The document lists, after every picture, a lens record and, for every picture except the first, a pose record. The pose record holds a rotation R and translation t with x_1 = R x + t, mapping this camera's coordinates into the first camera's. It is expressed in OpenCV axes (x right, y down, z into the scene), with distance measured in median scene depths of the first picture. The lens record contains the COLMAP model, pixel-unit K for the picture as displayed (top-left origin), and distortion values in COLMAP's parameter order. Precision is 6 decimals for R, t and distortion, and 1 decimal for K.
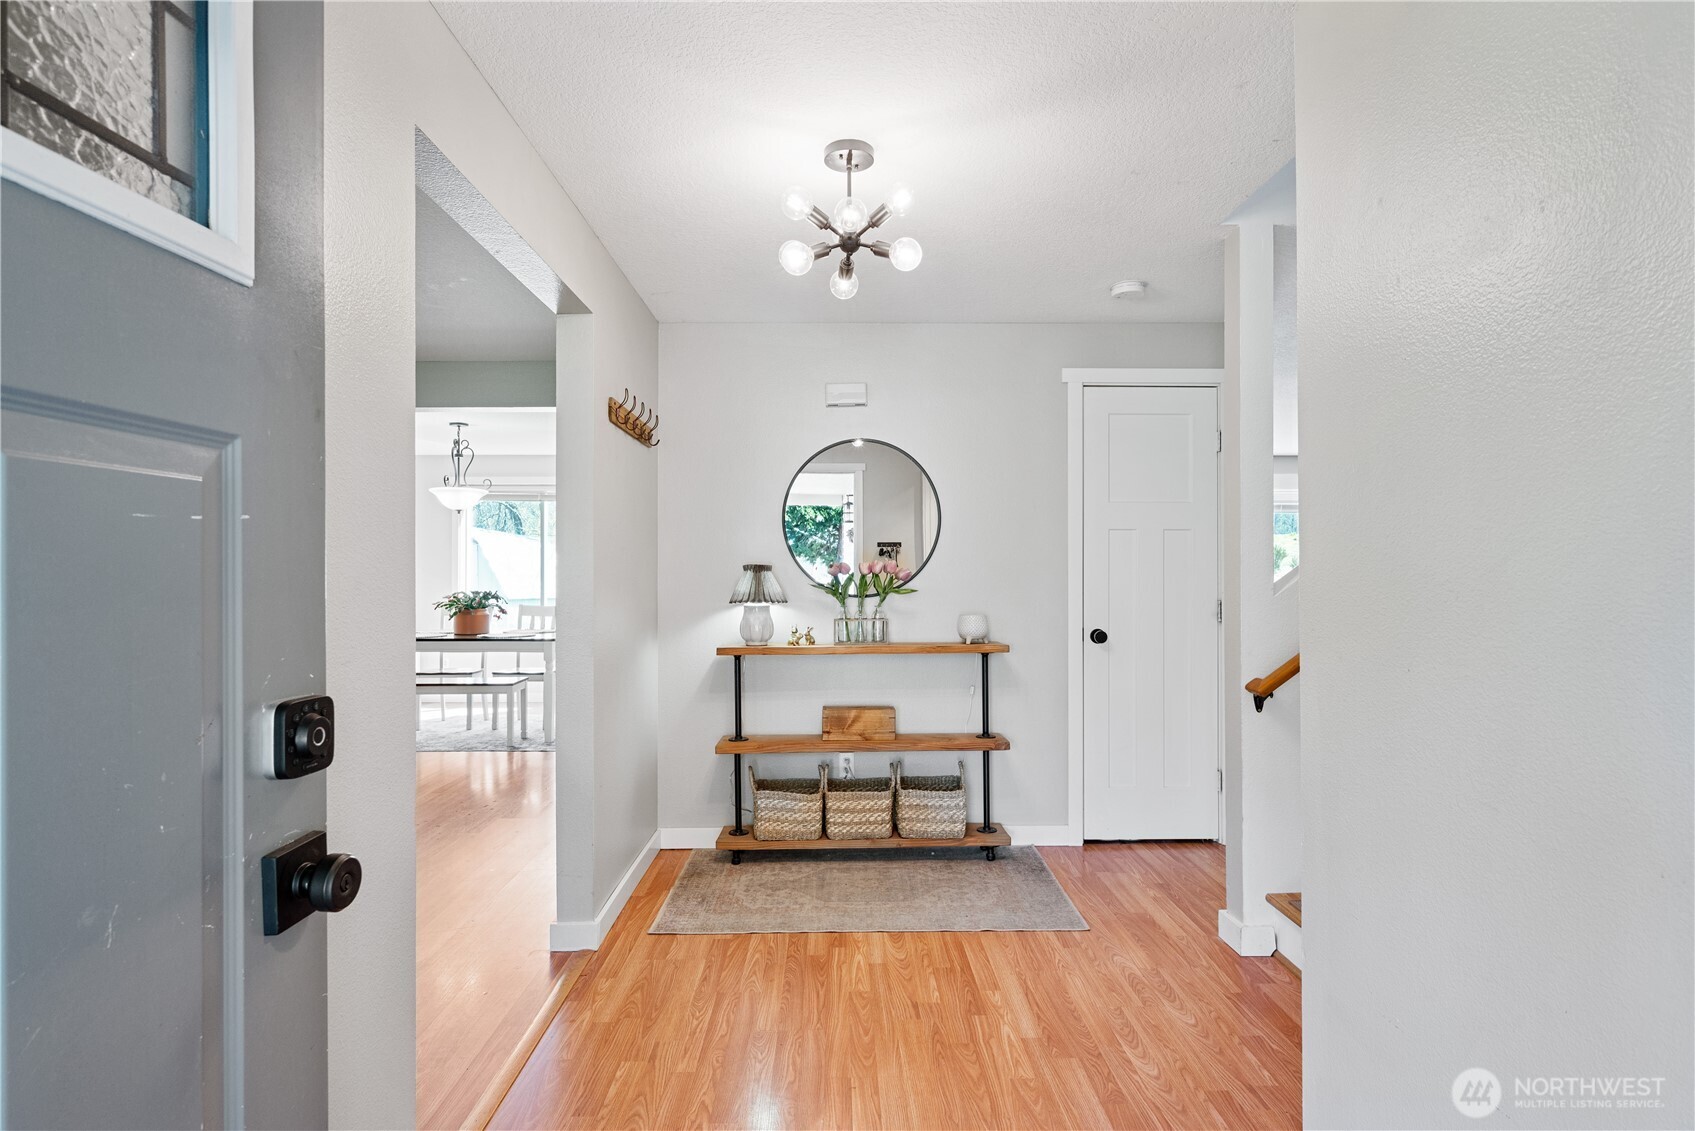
lens RADIAL K [[859.6, 0, 845.7], [0, 859.6, 574.1], [0, 0, 1]] dist [-0.000771, 0.000339]
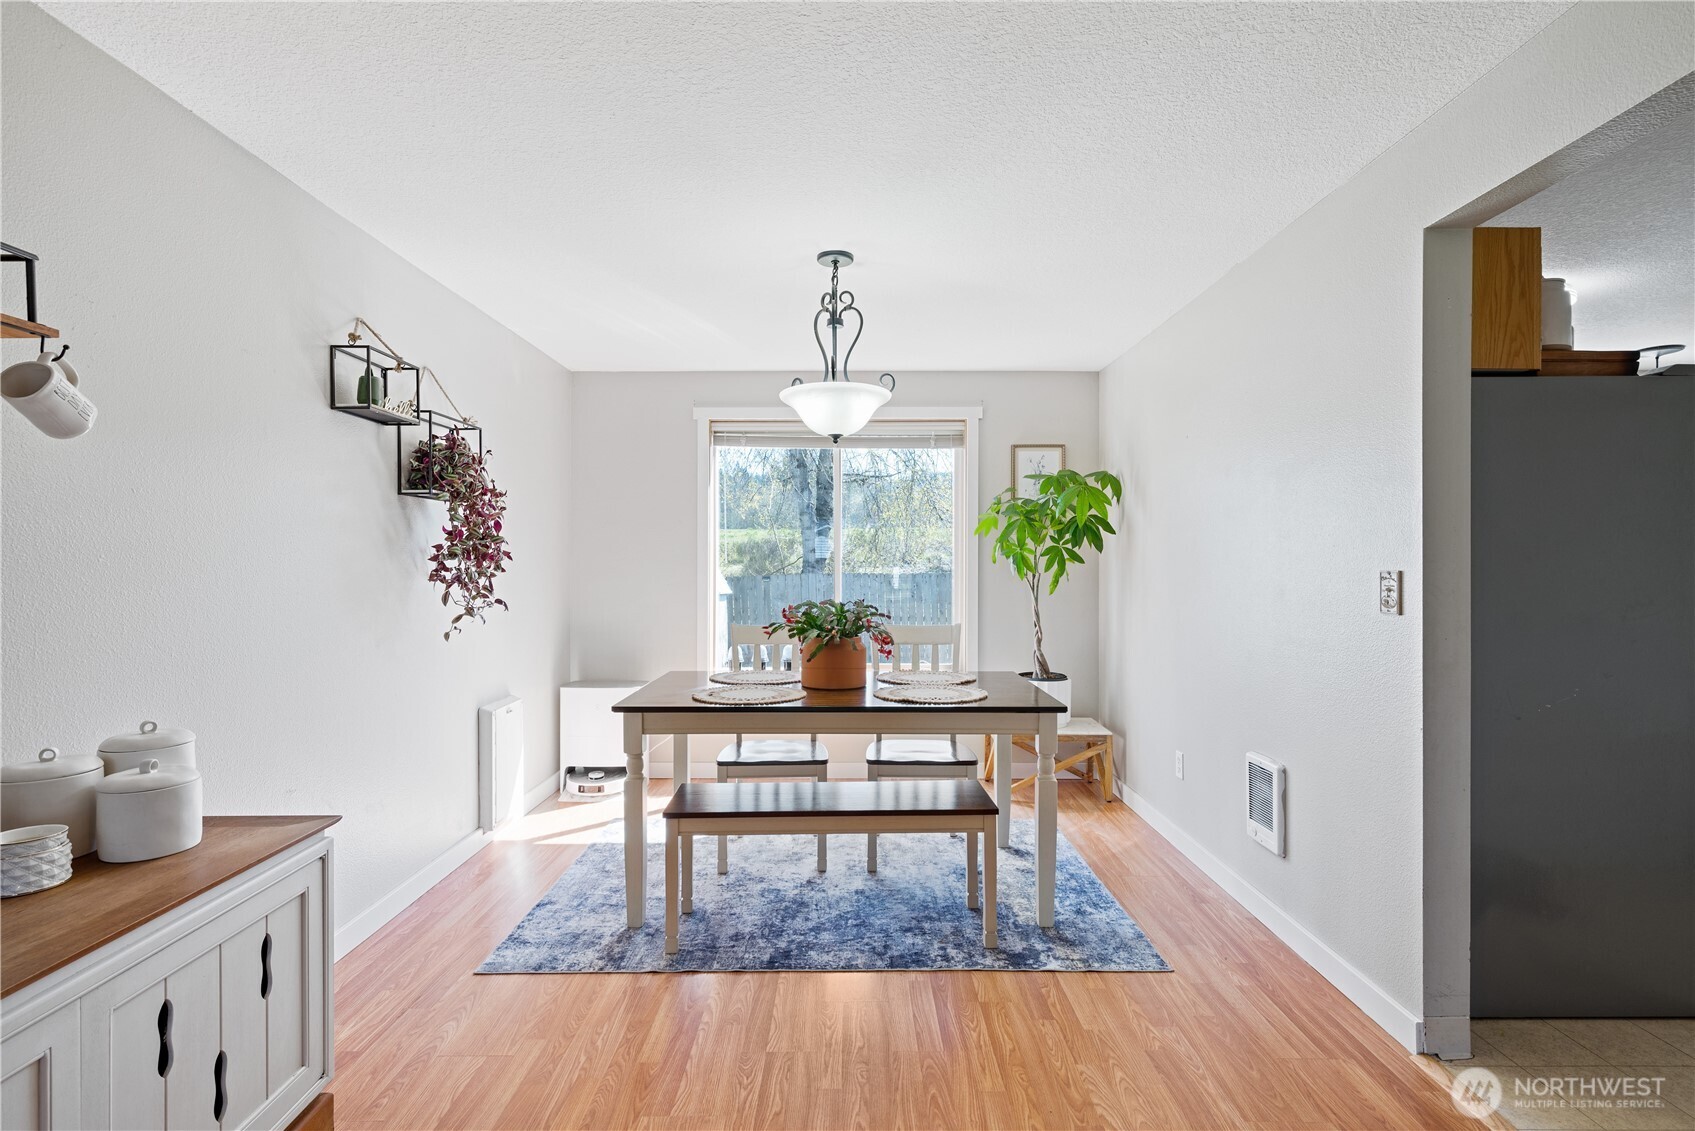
lens RADIAL K [[842.7, 0, 851.1], [0, 842.7, 558.9], [0, 0, 1]] dist [-0.018386, -0.000021]
pose [[0.999991, -0.003742, 0.002162, -0.731159], [0.003755, 0.999976, -0.005798, -0.005965], [-0.002140, 0.005806, 0.999981, 0.877053]]
